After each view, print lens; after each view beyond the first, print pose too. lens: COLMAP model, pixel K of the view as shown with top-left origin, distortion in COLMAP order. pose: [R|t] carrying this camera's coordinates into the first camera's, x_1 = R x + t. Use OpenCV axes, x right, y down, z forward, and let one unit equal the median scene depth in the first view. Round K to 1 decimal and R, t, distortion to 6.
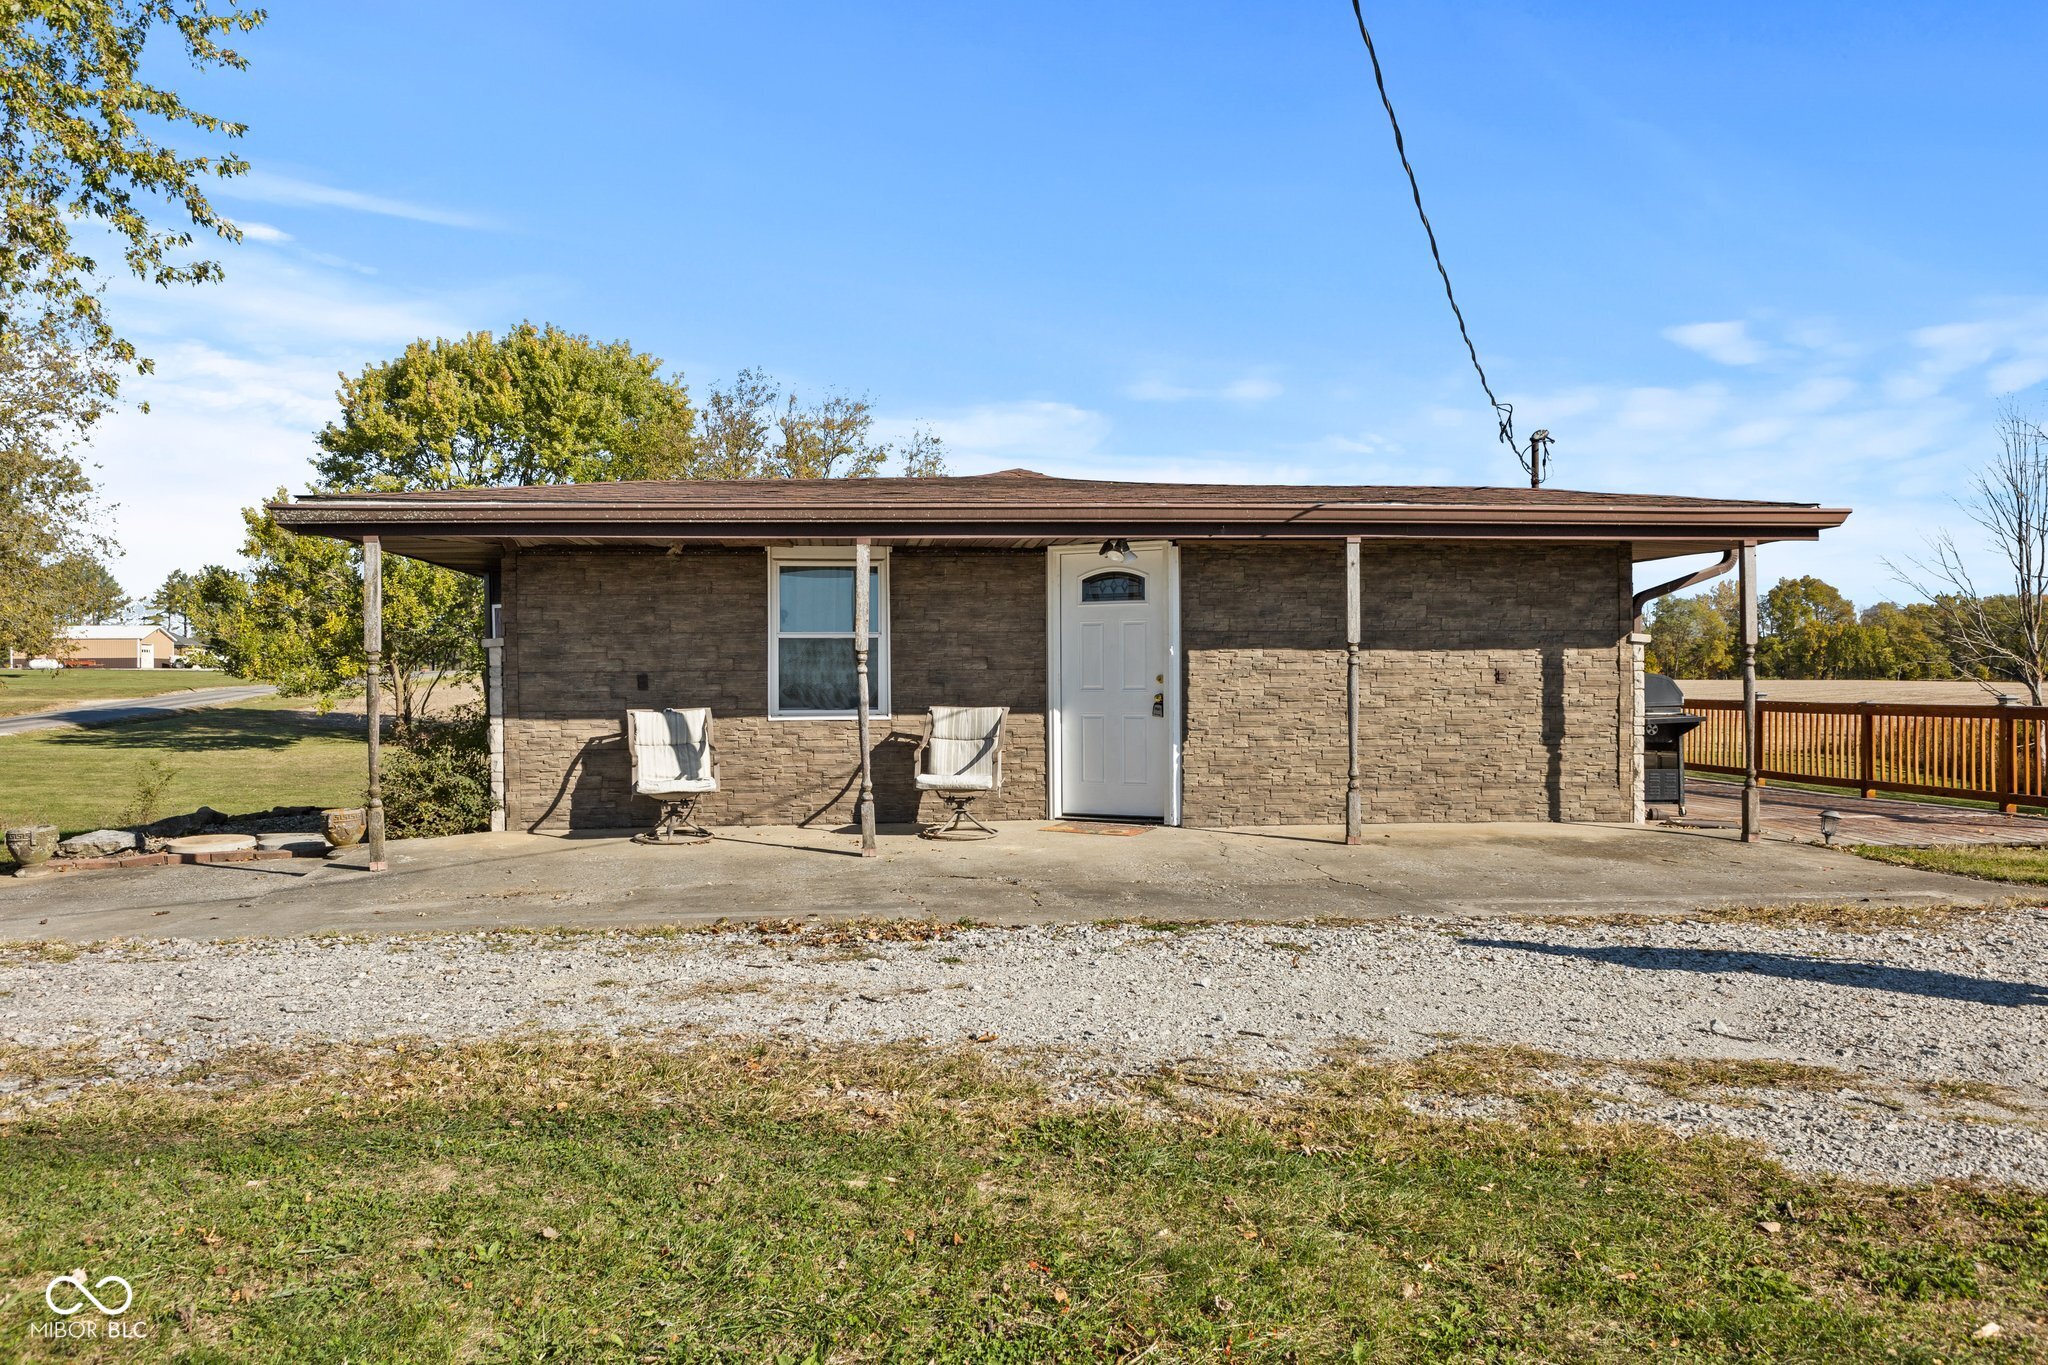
lens RADIAL K [[1577.0, 0, 1024.0], [0, 1577.0, 682.5], [0, 0, 1]] dist [0.065315, -0.000568]
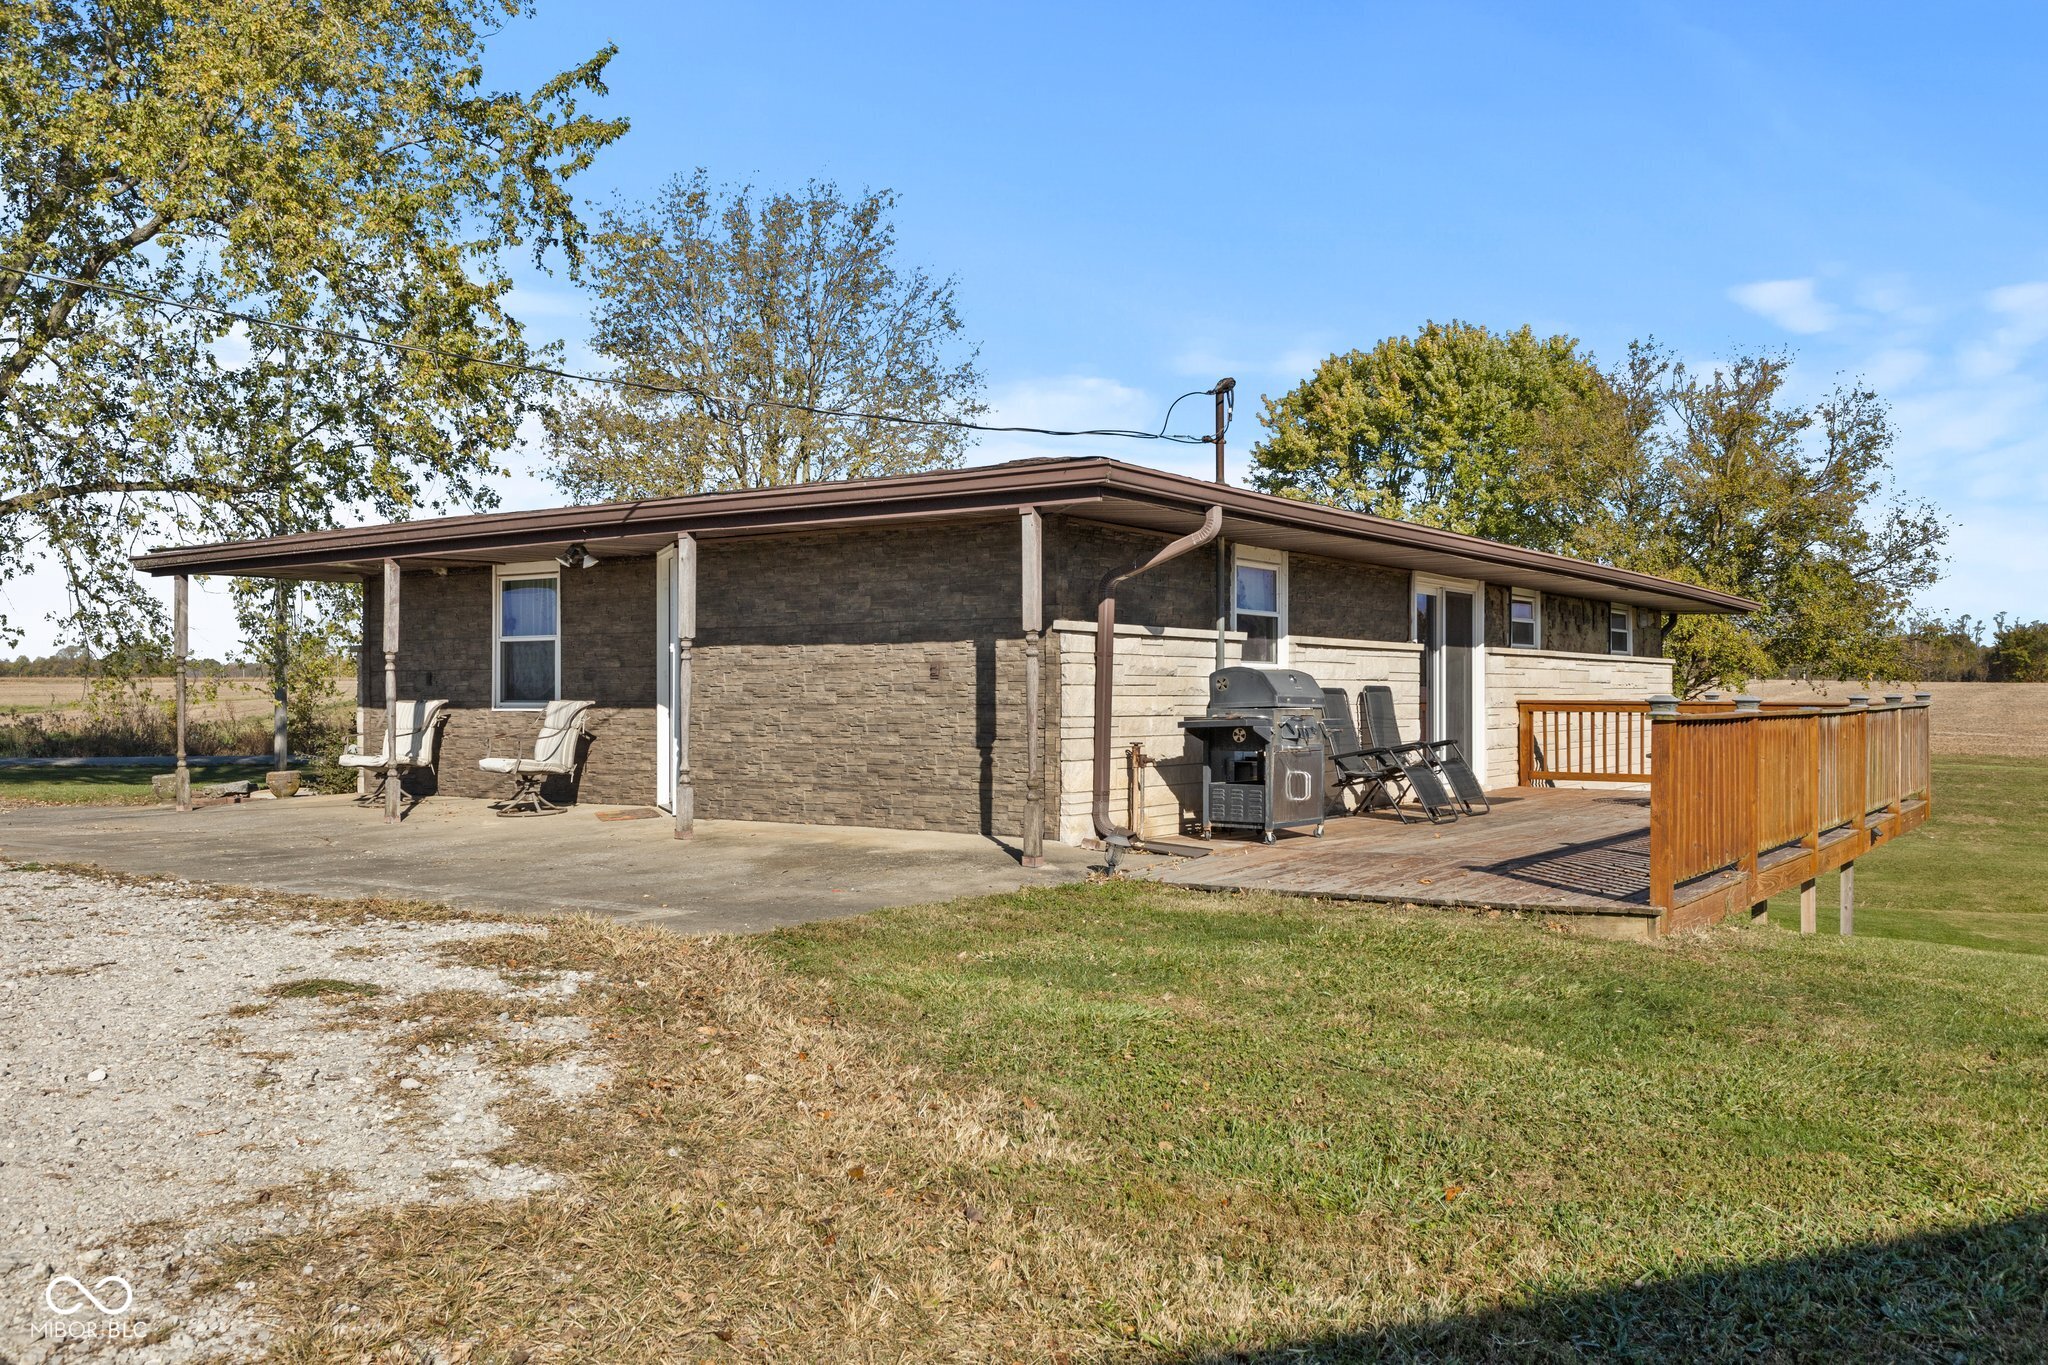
lens RADIAL K [[1689.2, 0, 1024.0], [0, 1689.2, 682.5], [0, 0, 1]] dist [-0.041474, -0.001456]
pose [[0.753186, -0.000391, -0.657808, 0.981543], [-0.003024, 0.999987, -0.004056, 0.006472], [0.657801, 0.005044, 0.753175, 0.304535]]
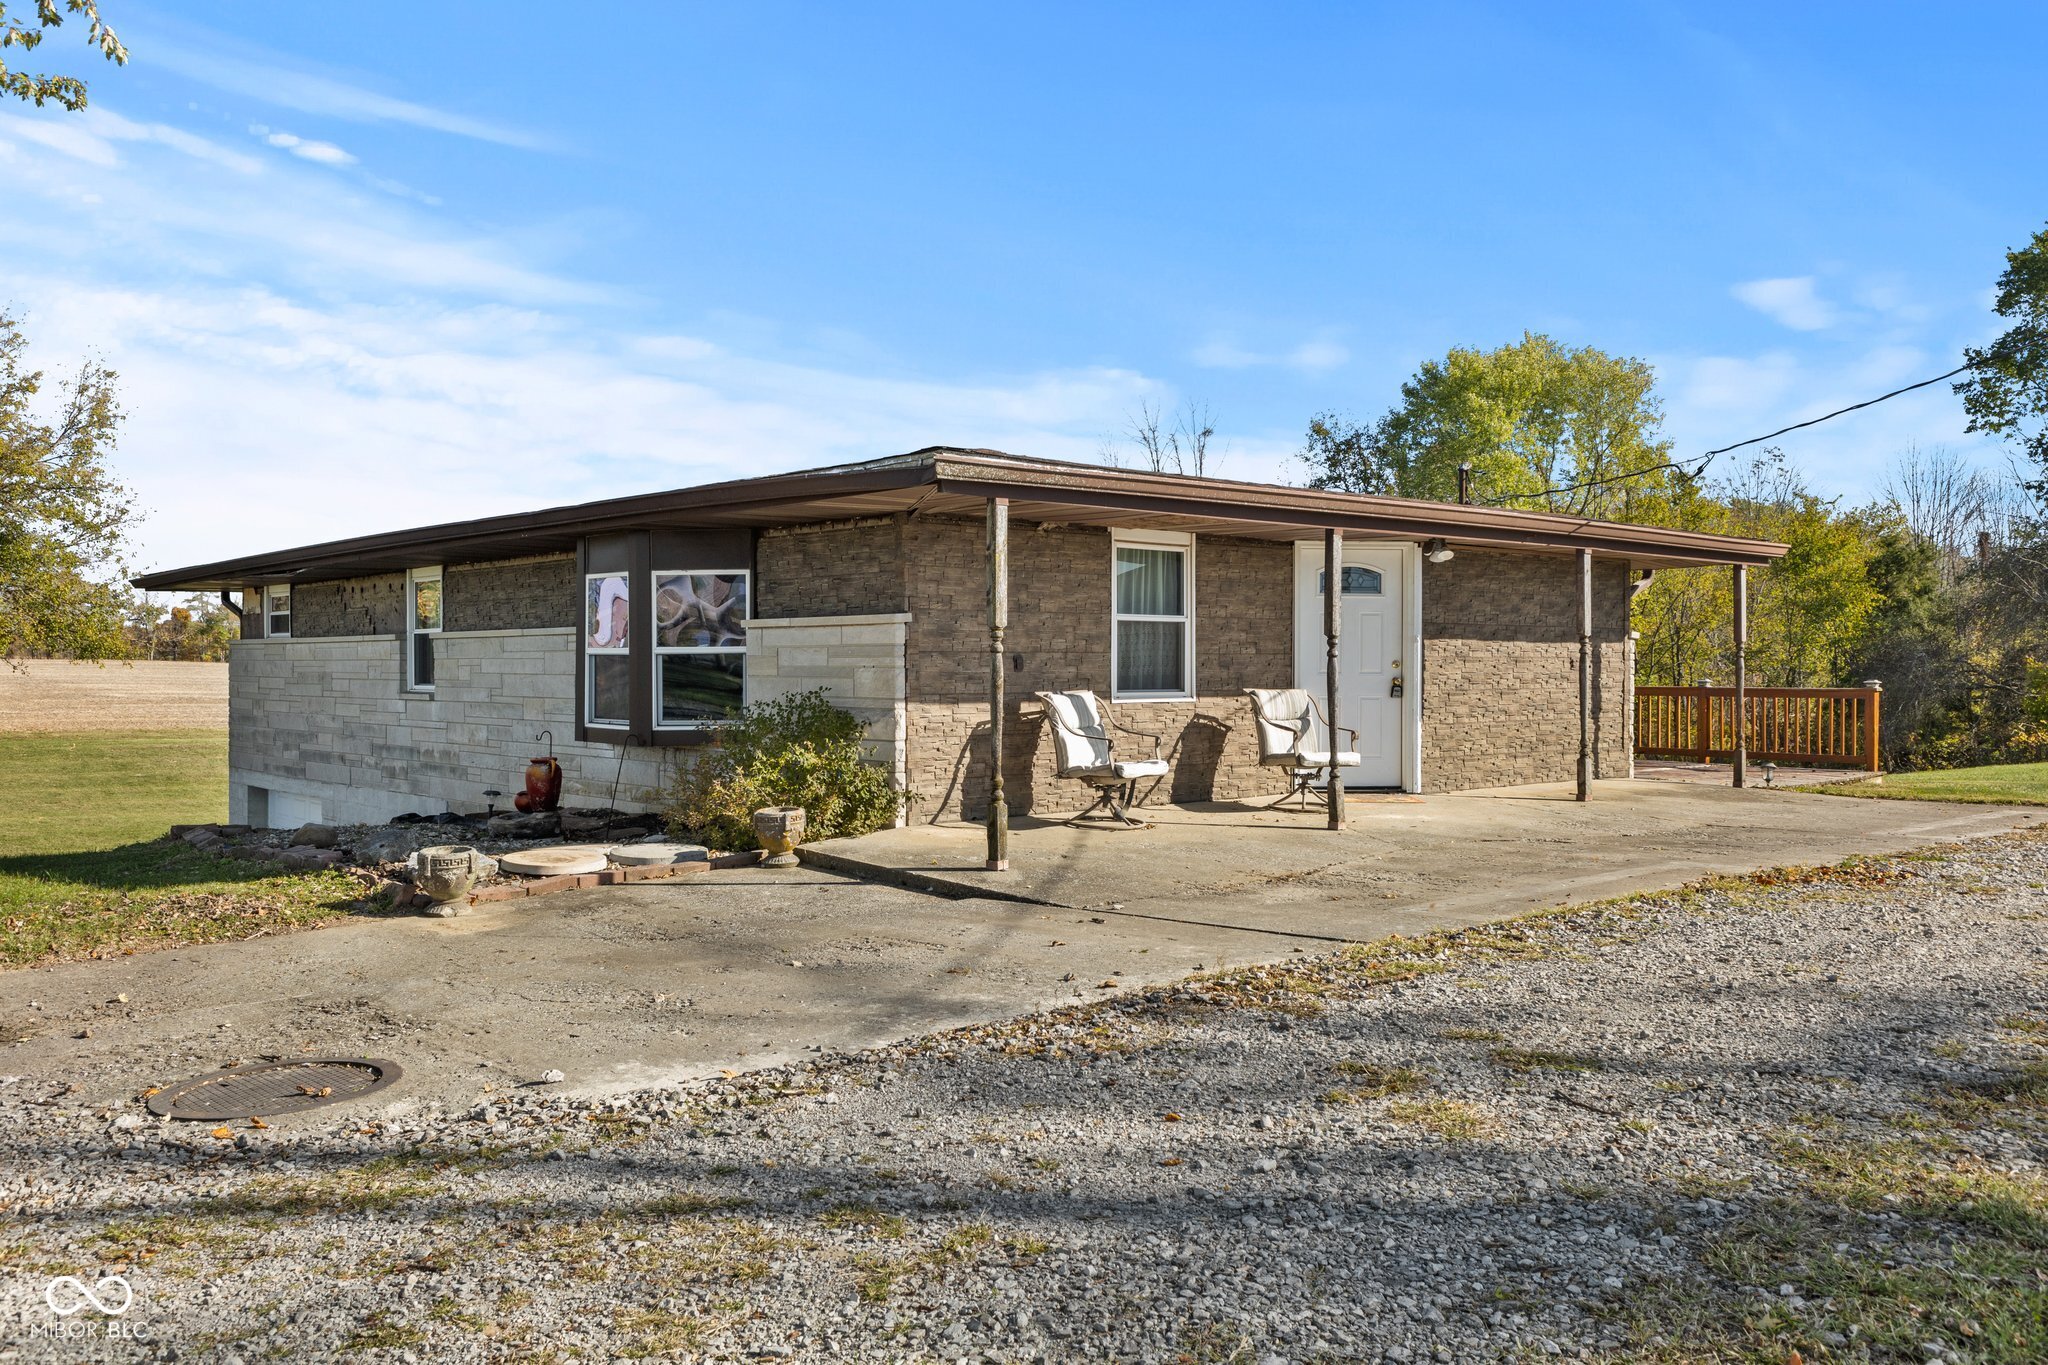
lens RADIAL K [[1577.0, 0, 1024.0], [0, 1577.0, 682.5], [0, 0, 1]] dist [0.065315, -0.000568]
pose [[0.819450, 0.000943, 0.573150, -0.774029], [-0.006961, 0.999941, 0.008308, 0.003371], [-0.573108, -0.010797, 0.819408, 0.223196]]
